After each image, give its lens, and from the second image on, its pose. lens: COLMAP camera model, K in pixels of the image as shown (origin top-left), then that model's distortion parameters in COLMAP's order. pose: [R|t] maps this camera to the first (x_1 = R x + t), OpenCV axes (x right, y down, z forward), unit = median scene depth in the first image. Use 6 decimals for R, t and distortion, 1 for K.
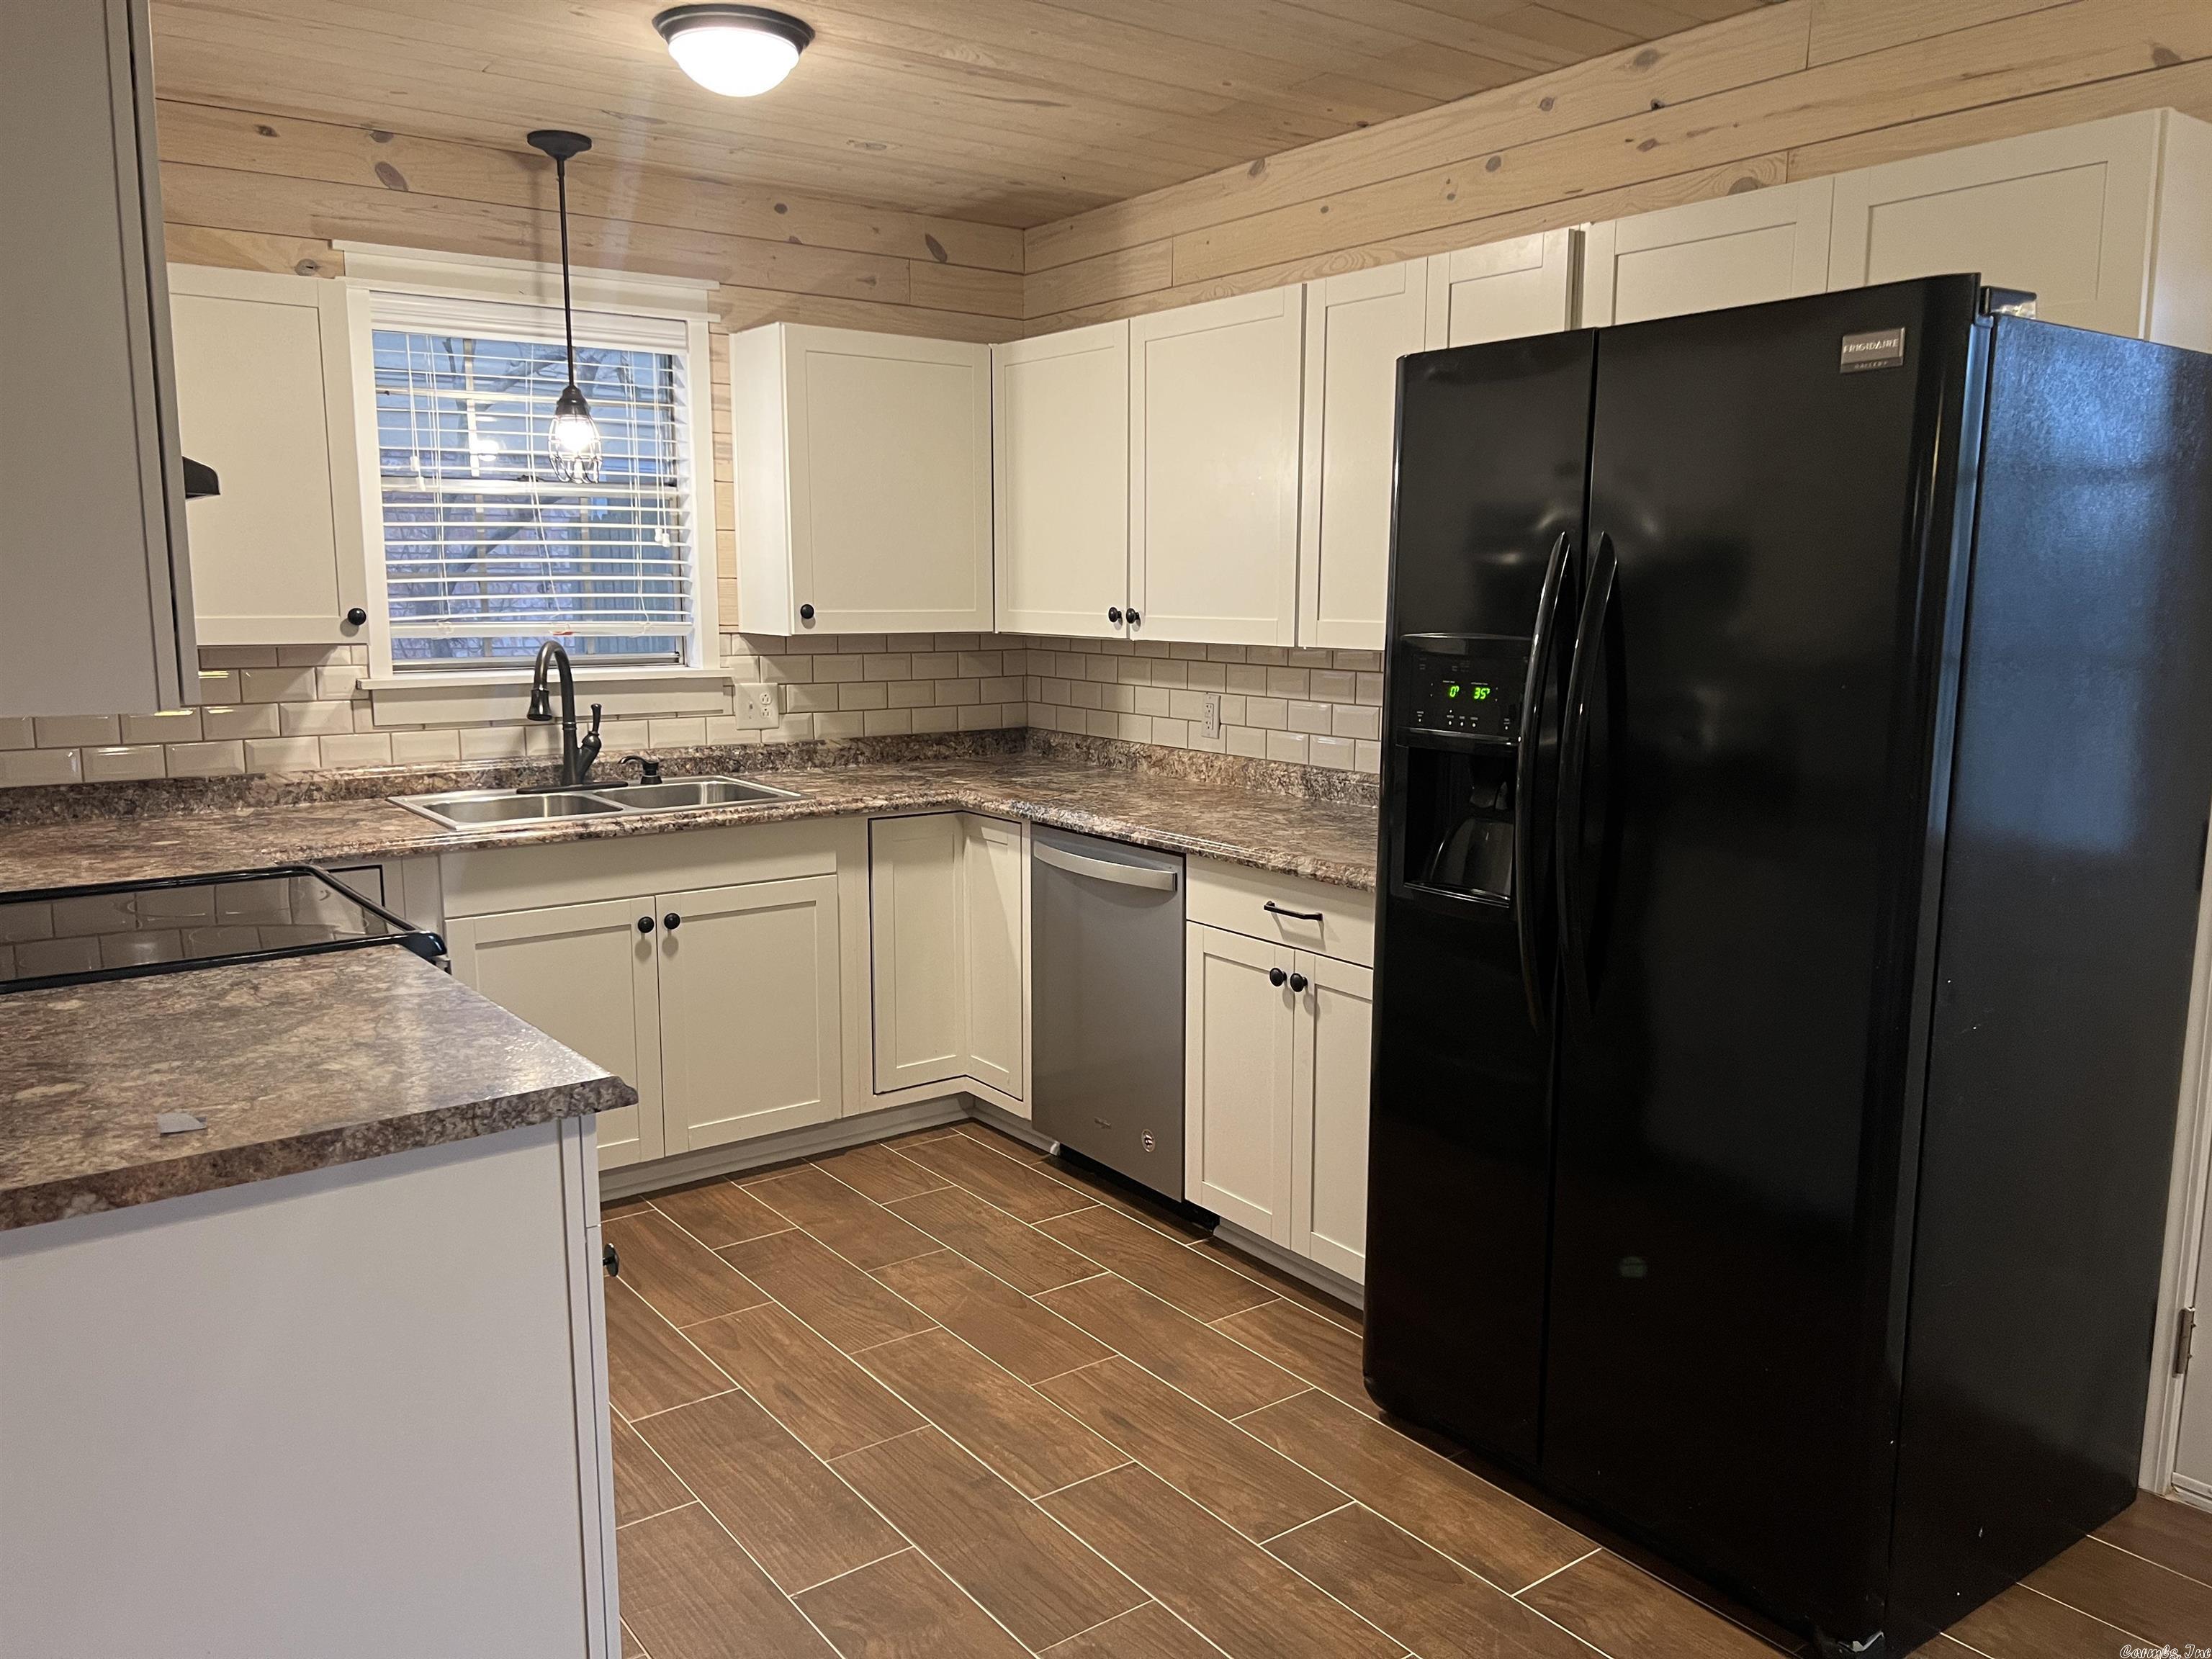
lens RADIAL K [[1629.5, 0, 1106.0], [0, 1629.5, 829.5], [0, 0, 1]] dist [0.120683, -0.240079]
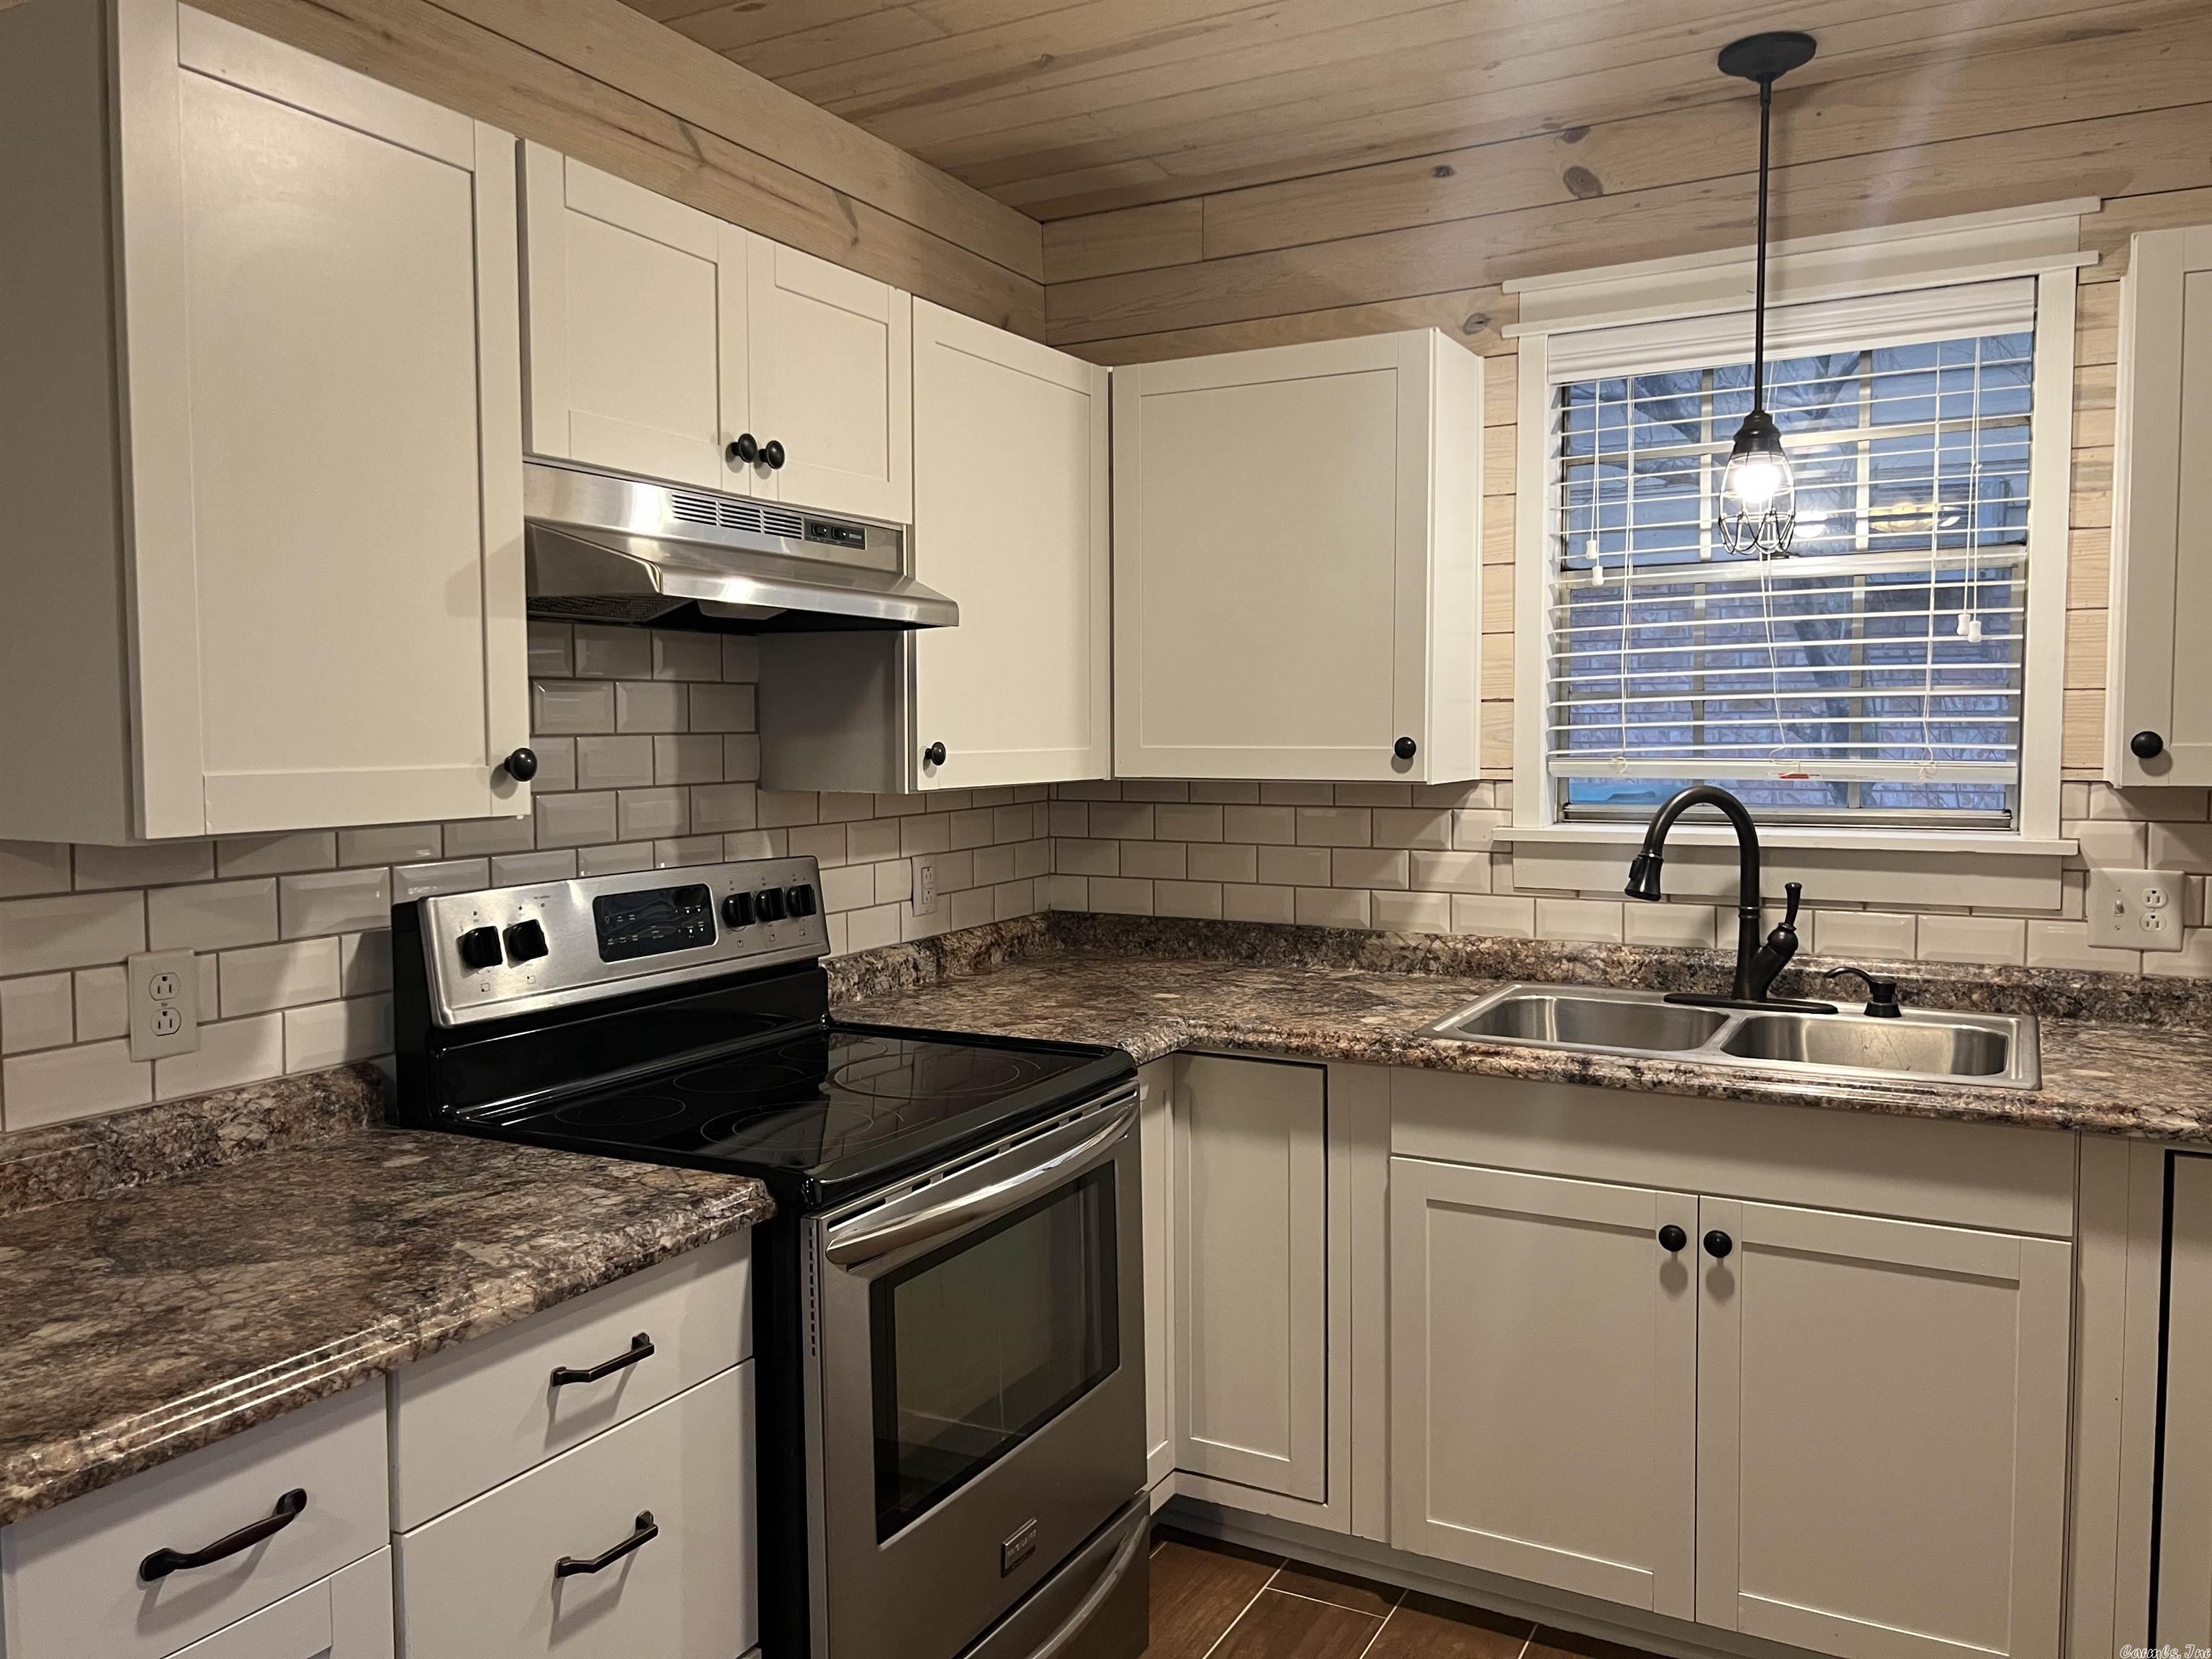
lens RADIAL K [[1655.3, 0, 1110.8], [0, 1655.3, 819.7], [0, 0, 1]] dist [0.048775, -0.056496]
pose [[0.421272, 0.049634, -0.905575, 0.180129], [-0.128473, 0.991698, -0.005411, -0.062974], [0.897789, 0.118622, 0.424152, 0.471222]]
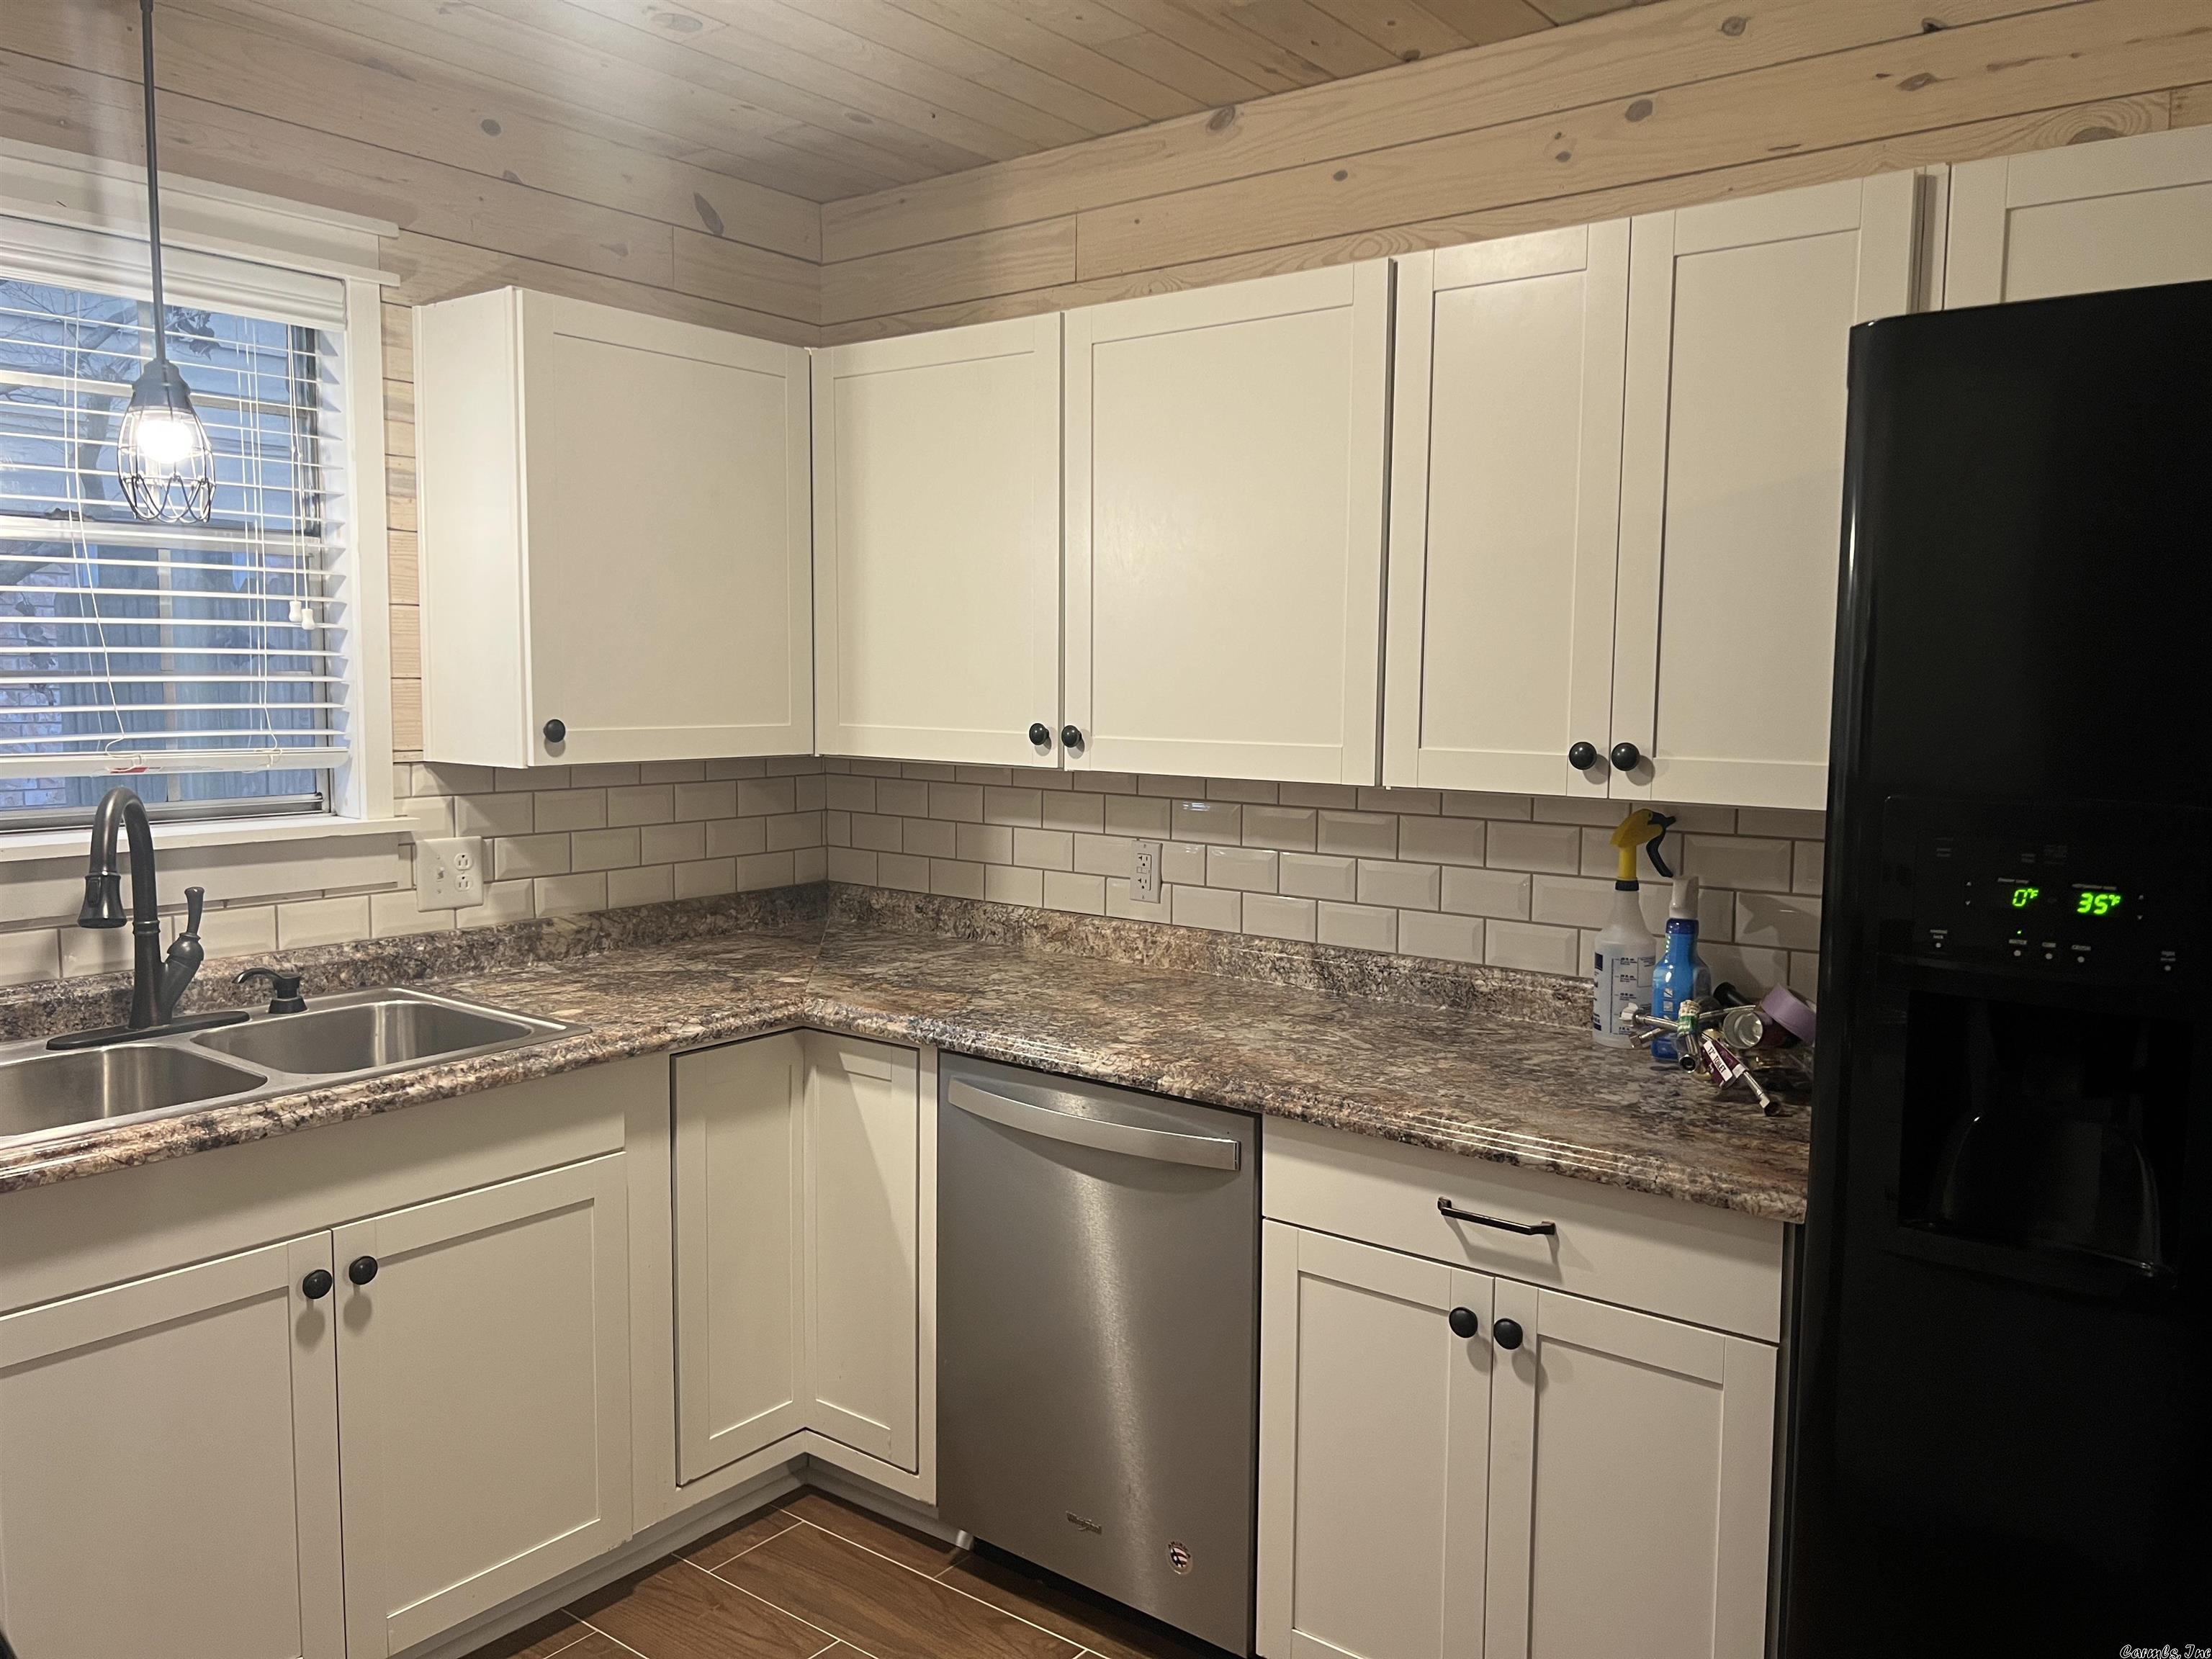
lens RADIAL K [[1655.3, 0, 1110.8], [0, 1655.3, 819.7], [0, 0, 1]] dist [0.048775, -0.056496]
pose [[0.963058, -0.018873, 0.268631, -0.151936], [0.035072, 0.997835, -0.055628, -0.055595], [-0.266999, 0.062994, 0.961636, 0.324654]]
